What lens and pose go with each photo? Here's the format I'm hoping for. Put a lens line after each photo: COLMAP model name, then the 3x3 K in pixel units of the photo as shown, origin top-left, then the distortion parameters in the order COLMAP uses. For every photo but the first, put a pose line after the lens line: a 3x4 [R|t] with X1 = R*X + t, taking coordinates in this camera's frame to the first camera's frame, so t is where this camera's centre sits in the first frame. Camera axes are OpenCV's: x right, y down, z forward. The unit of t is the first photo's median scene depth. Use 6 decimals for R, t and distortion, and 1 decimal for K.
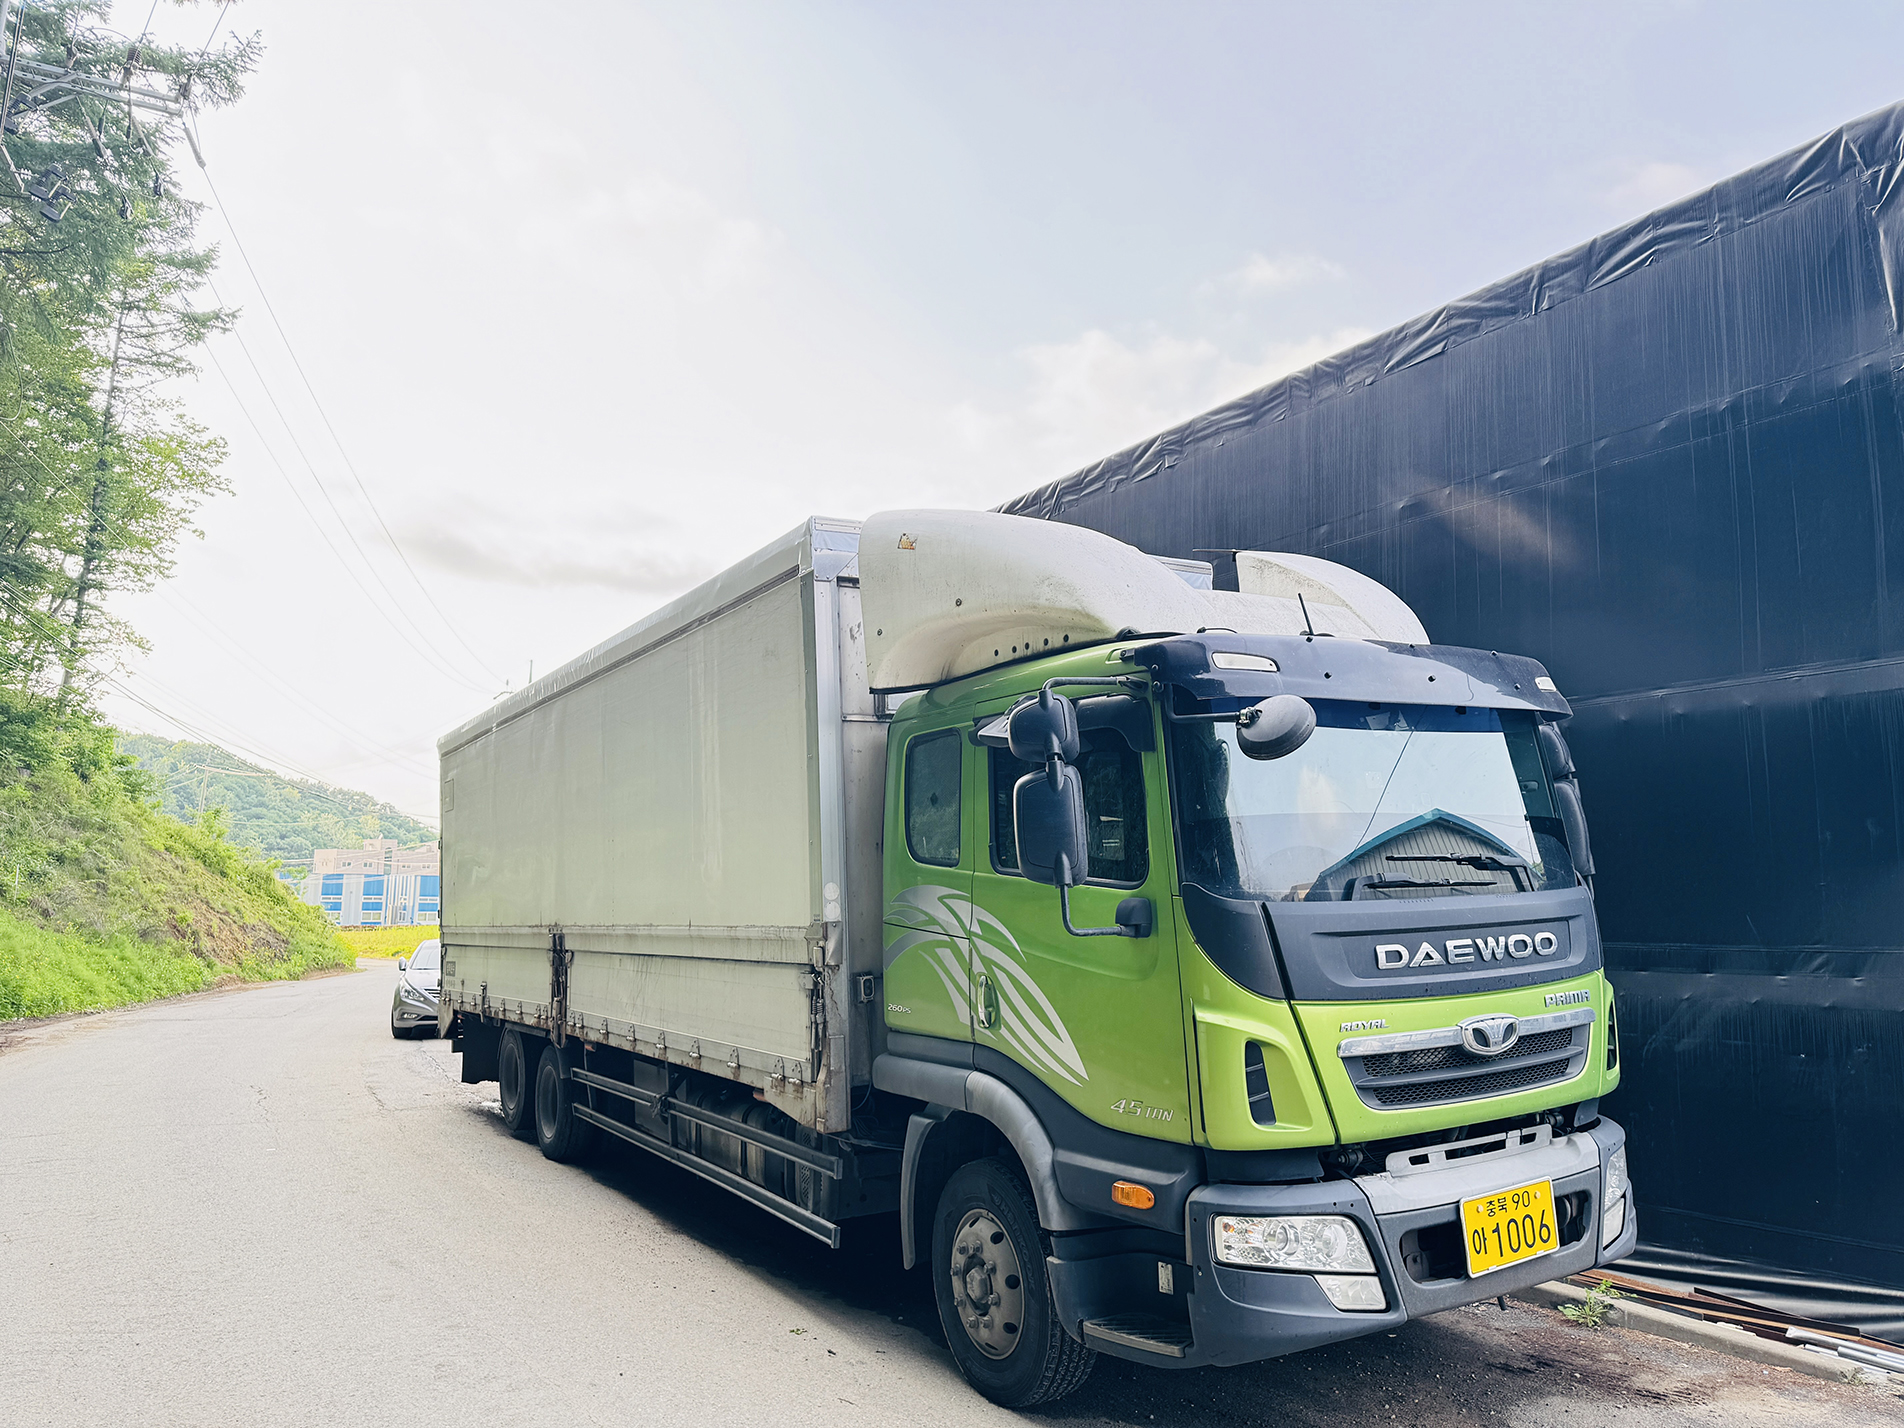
lens RADIAL K [[1365.5, 0, 950.3], [0, 1365.5, 723.3], [0, 0, 1]] dist [0.007628, 0.002308]
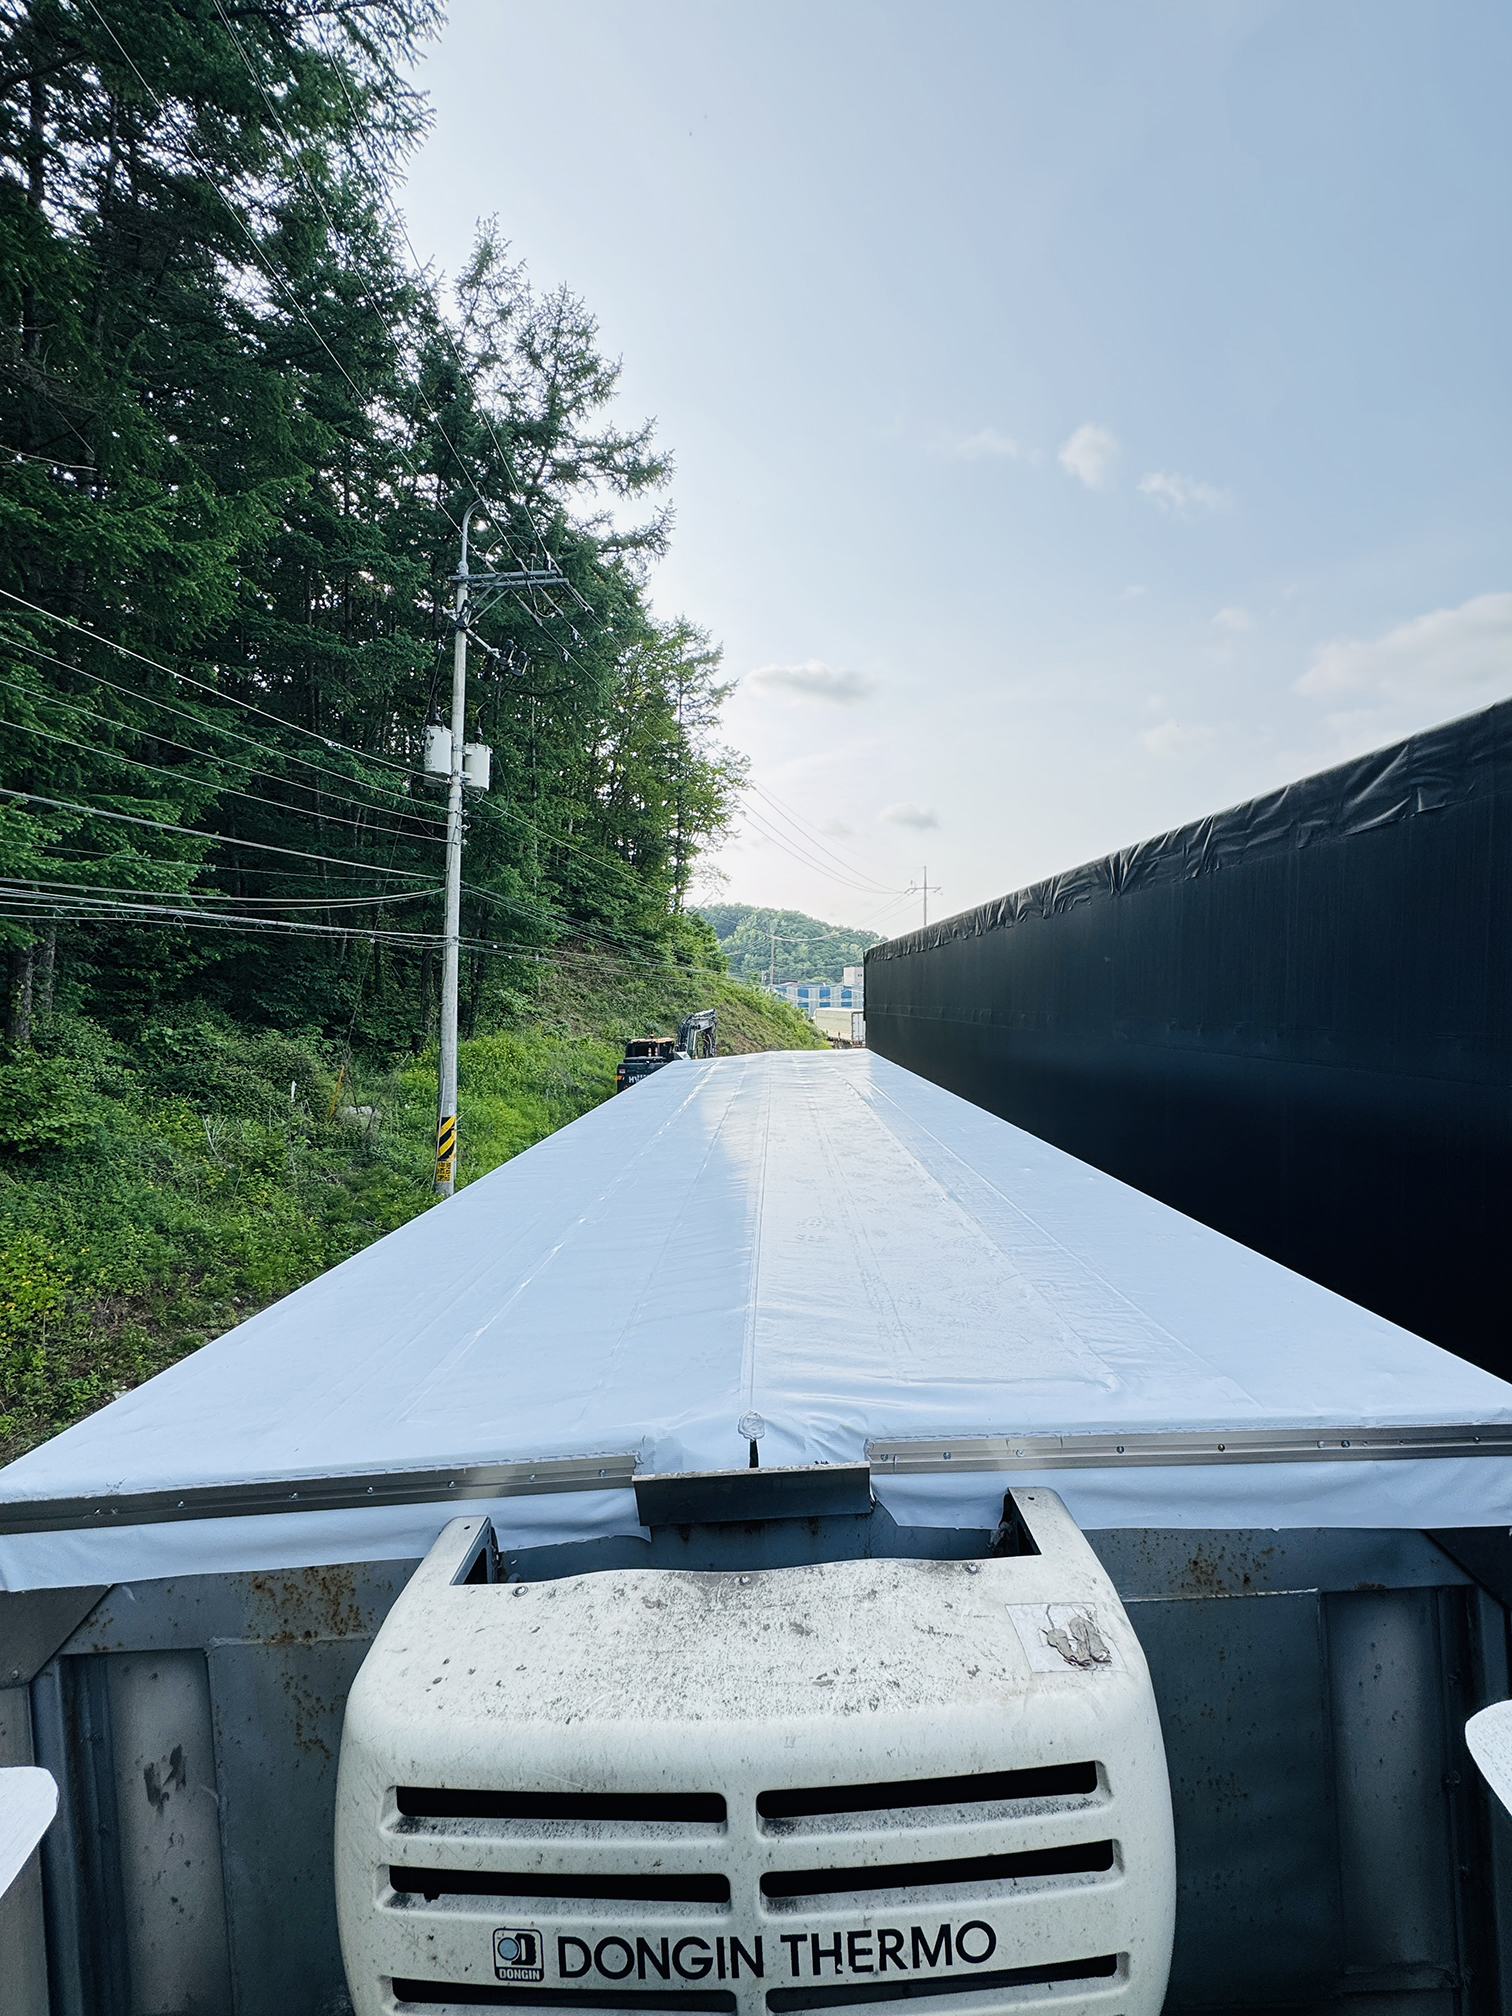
lens RADIAL K [[802.2, 0, 760.4], [0, 802.2, 1010.7], [0, 0, 1]] dist [-0.001460, -0.000301]
pose [[0.850145, -0.008649, -0.526477, 0.020839], [0.095240, 0.985899, 0.137596, -0.034594], [0.517863, -0.167119, 0.838981, 0.120462]]
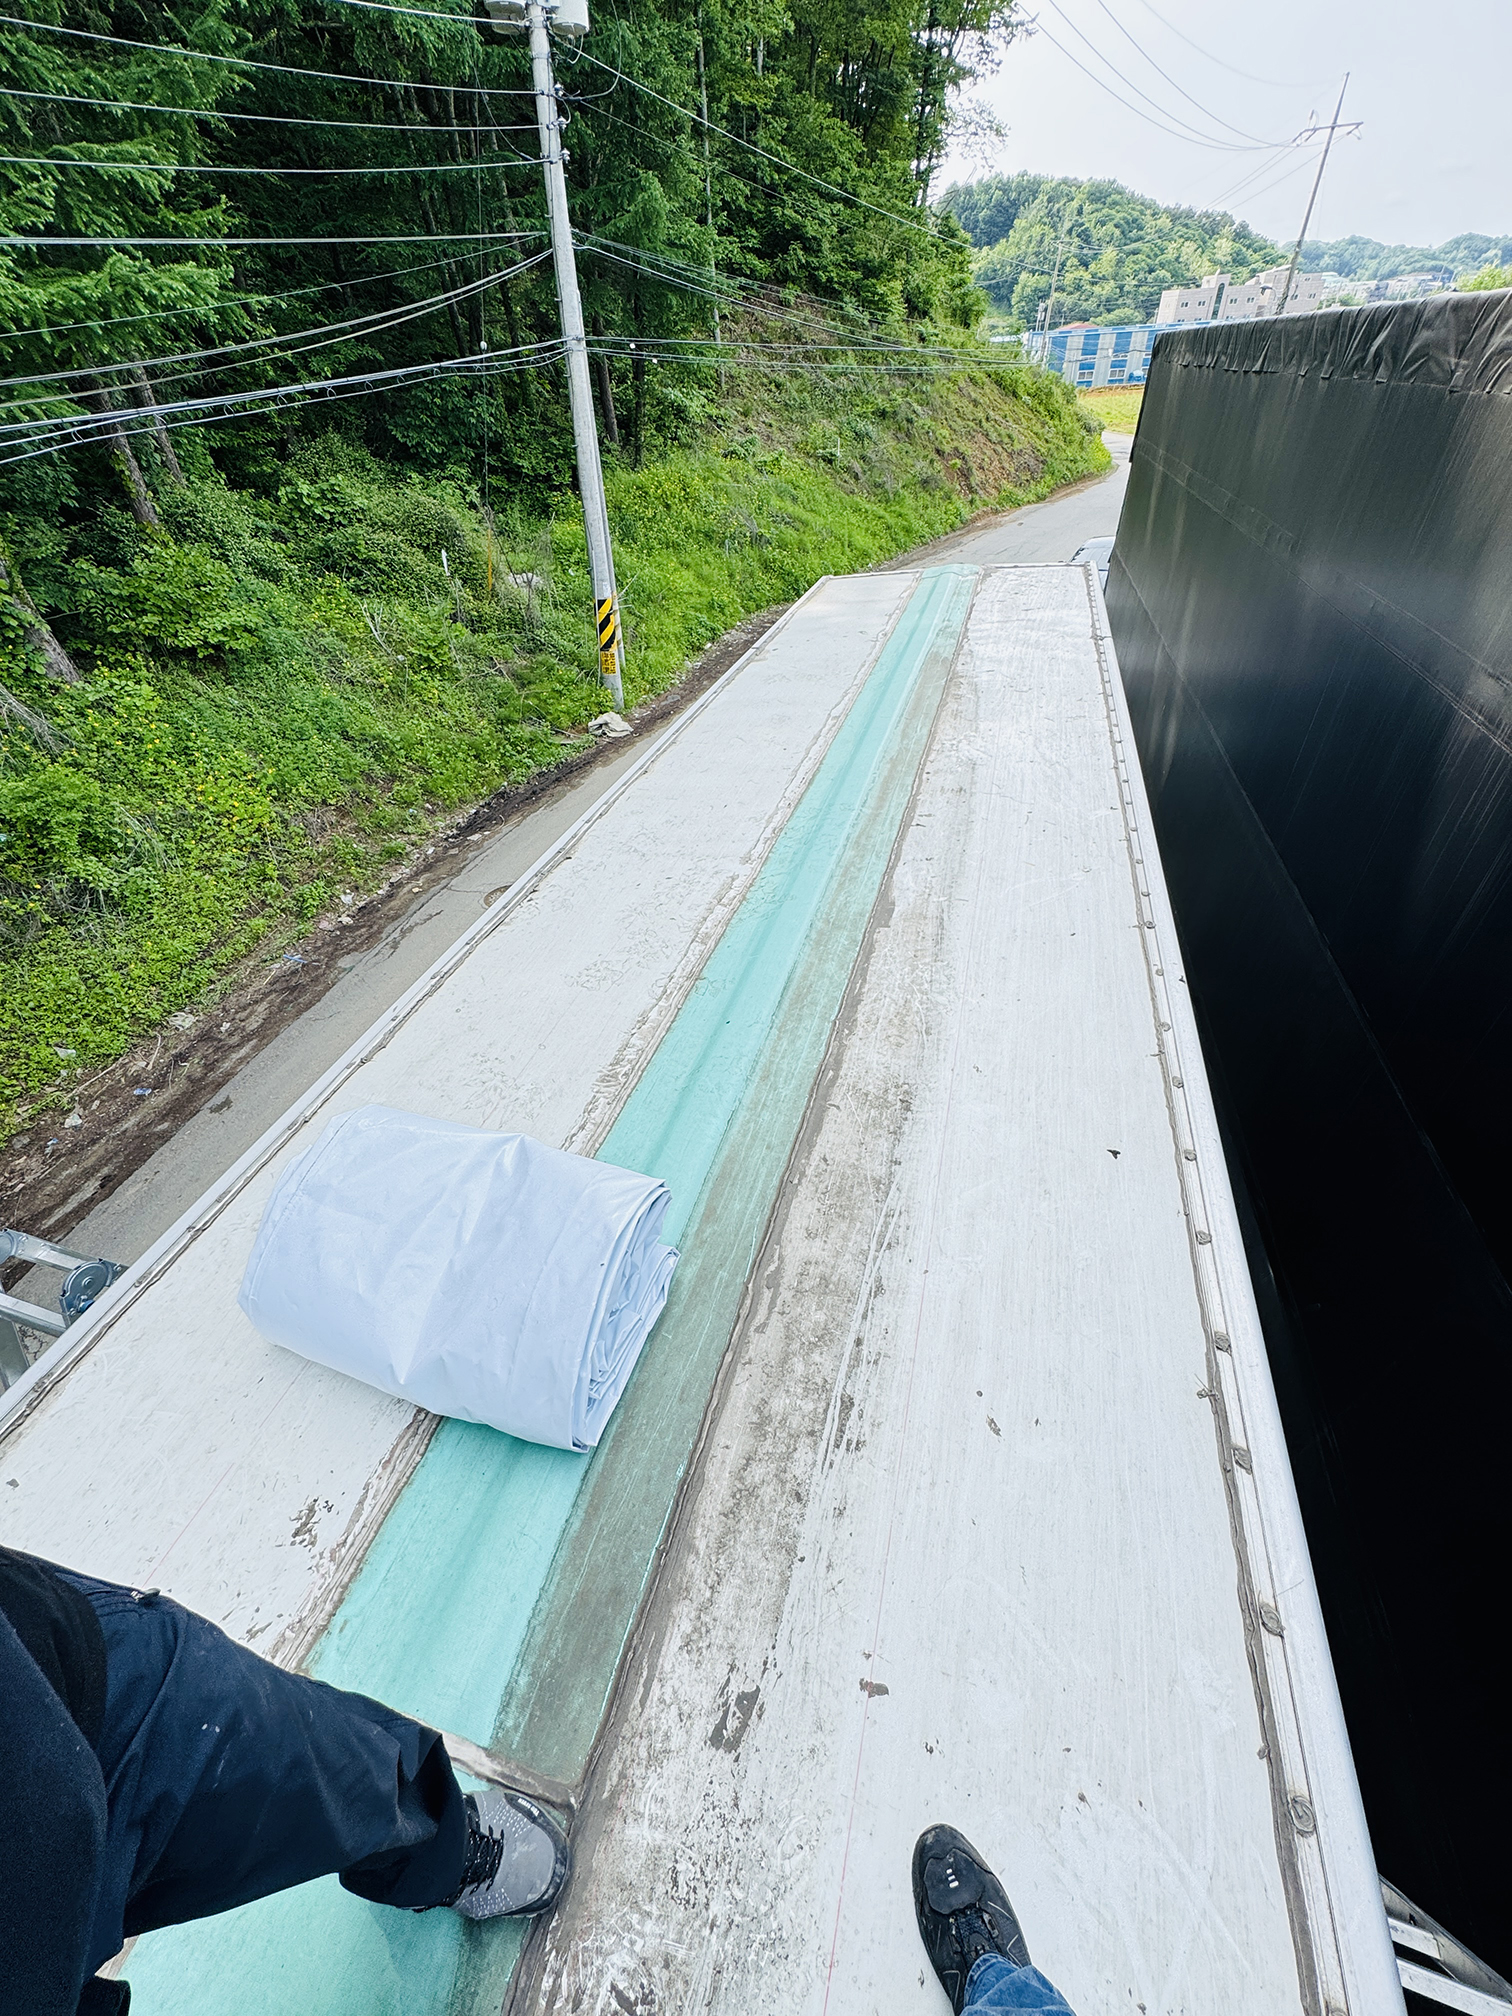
lens RADIAL K [[802.2, 0, 756.5], [0, 802.2, 1006.9], [0, 0, 1]] dist [-0.001460, -0.000301]
pose [[0.683857, 0.426571, -0.591926, 0.014161], [0.157652, 0.705728, 0.690720, -0.046905], [0.712380, -0.565672, 0.415367, 0.155476]]
